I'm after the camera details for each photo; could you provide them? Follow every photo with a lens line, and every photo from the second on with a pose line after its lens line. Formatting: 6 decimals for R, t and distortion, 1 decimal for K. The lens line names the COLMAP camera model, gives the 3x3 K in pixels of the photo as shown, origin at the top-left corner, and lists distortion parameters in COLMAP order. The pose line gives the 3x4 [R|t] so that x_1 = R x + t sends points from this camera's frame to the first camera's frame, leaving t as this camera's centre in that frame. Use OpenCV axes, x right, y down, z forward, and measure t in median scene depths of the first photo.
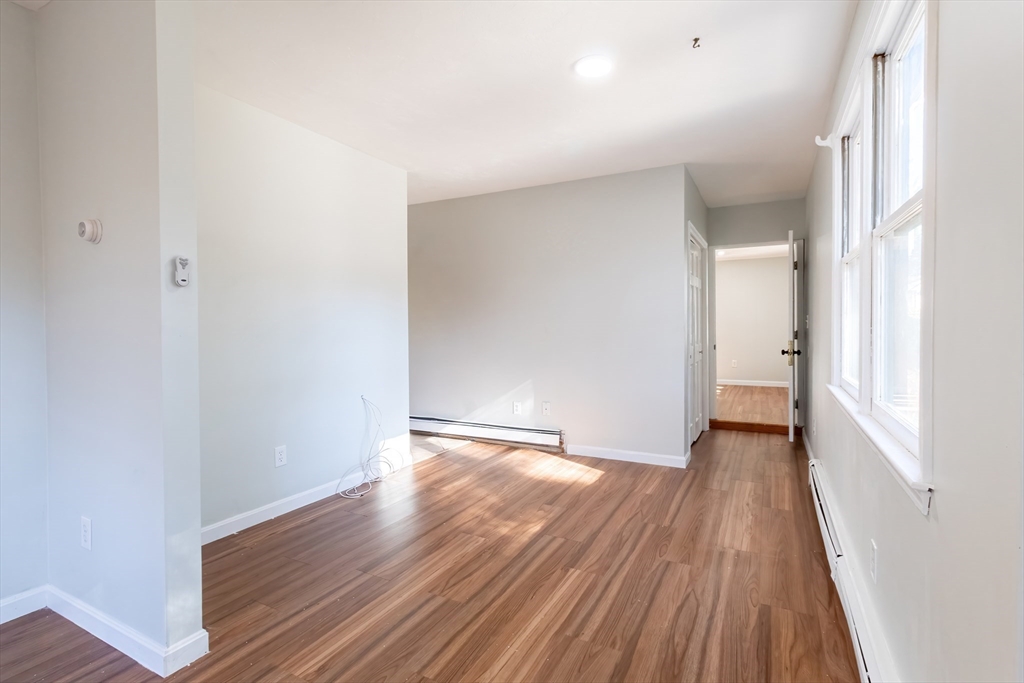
lens RADIAL K [[491.6, 0, 515.6], [0, 491.6, 335.3], [0, 0, 1]] dist [0.013242, -0.000045]
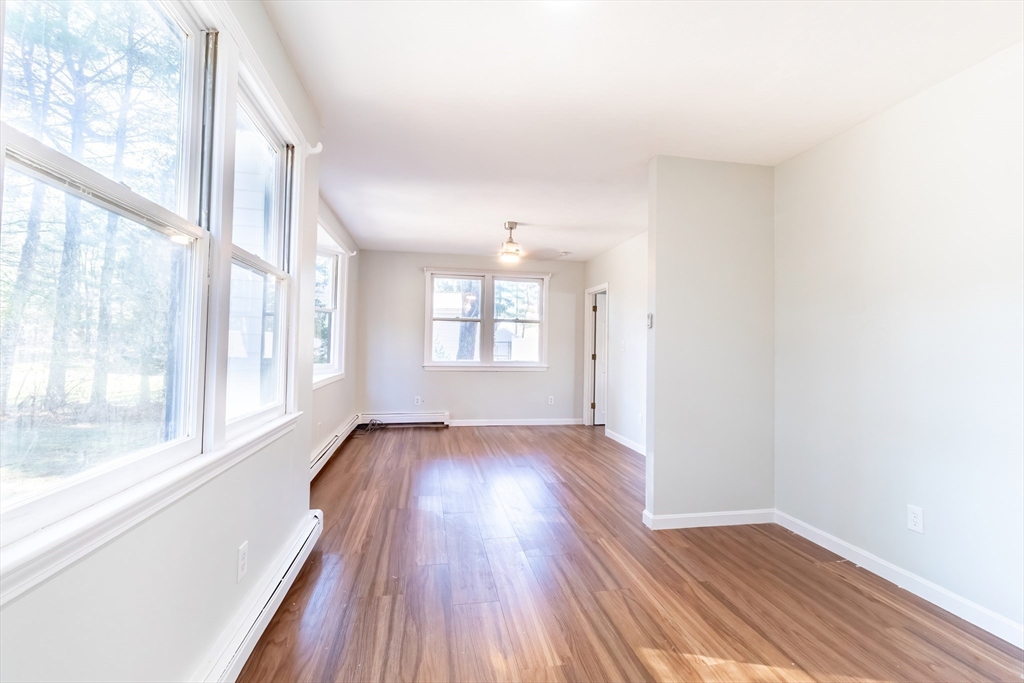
lens RADIAL K [[491.6, 0, 513.0], [0, 491.6, 338.4], [0, 0, 1]] dist [0.013242, -0.000045]
pose [[-0.793689, -0.018869, -0.608031, 0.561742], [-0.025520, 0.999672, 0.002290, -0.027786], [0.607788, 0.017334, -0.793910, 1.346586]]
